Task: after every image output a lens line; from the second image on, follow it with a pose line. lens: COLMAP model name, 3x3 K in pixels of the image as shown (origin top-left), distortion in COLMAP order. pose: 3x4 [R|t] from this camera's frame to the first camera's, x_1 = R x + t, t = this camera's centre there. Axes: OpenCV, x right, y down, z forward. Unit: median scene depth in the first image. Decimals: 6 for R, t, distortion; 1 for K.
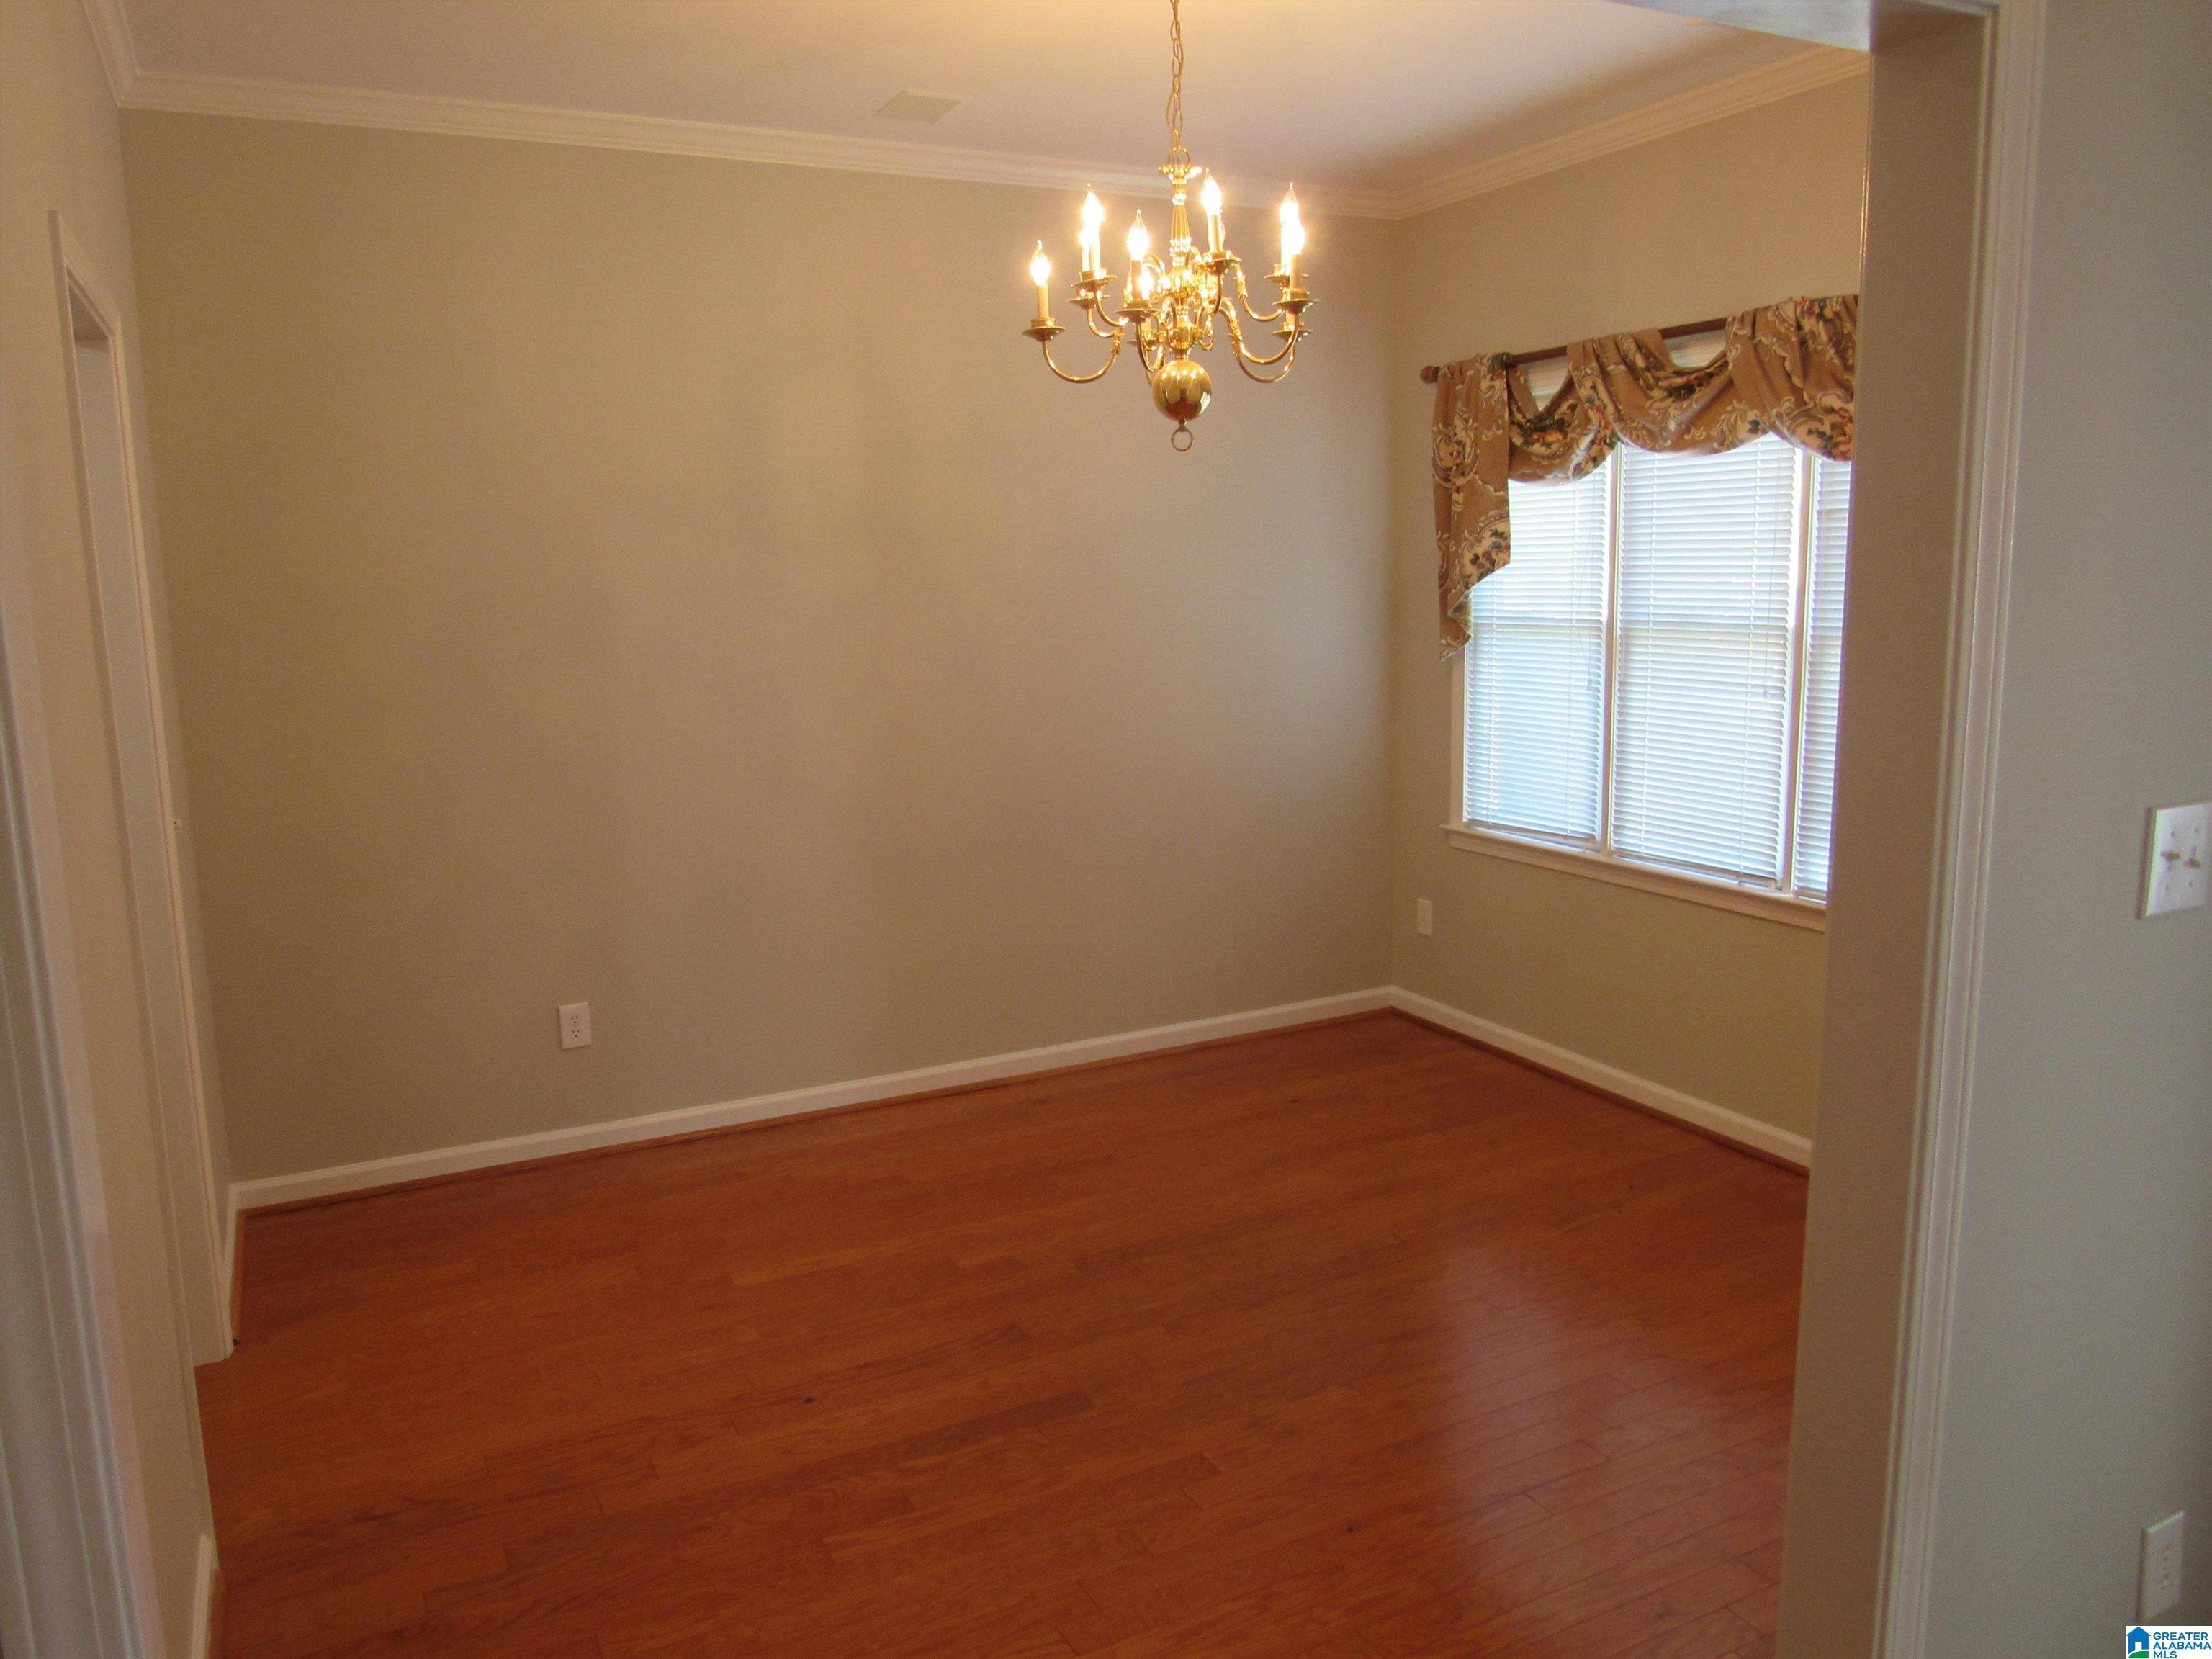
lens RADIAL K [[1602.3, 0, 1106.0], [0, 1602.3, 829.5], [0, 0, 1]] dist [0.000495, -0.001139]
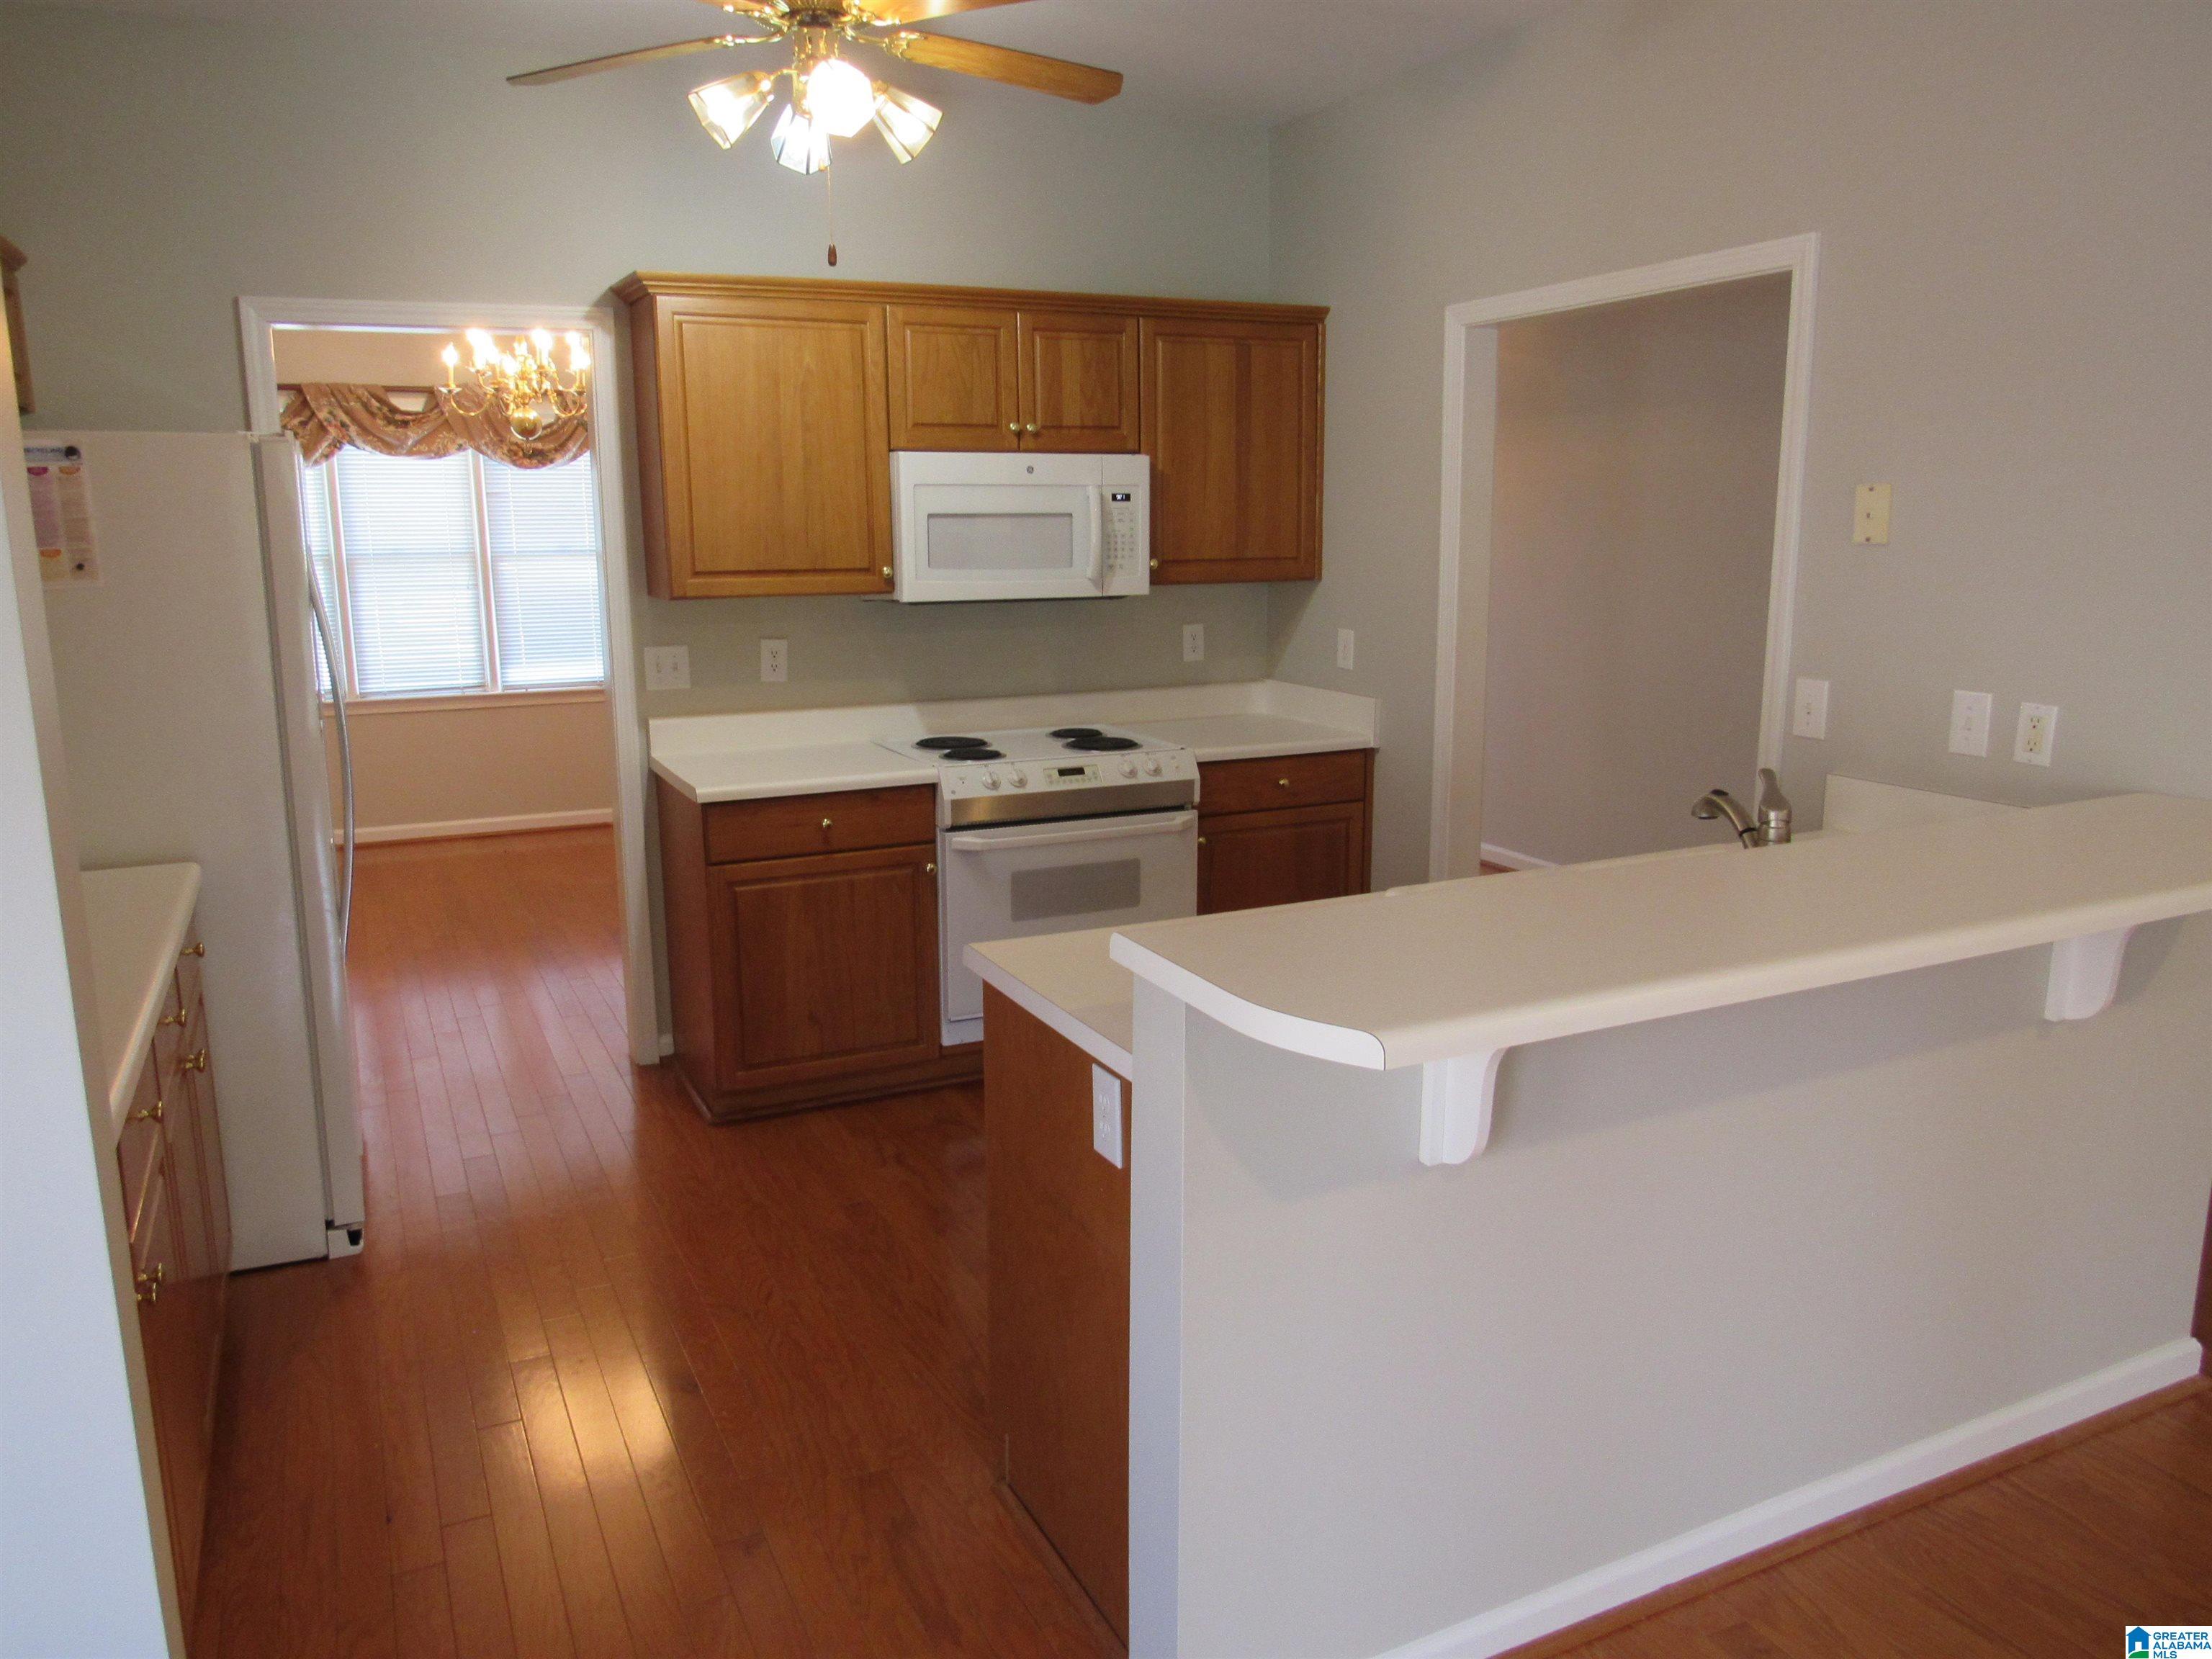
lens RADIAL K [[1602.3, 0, 1106.0], [0, 1602.3, 829.5], [0, 0, 1]] dist [0.000495, -0.001139]
pose [[0.014944, -0.177045, 0.984089, -1.489395], [0.171854, 0.970008, 0.171902, -0.003260], [-0.985009, 0.166551, 0.044922, 0.215832]]
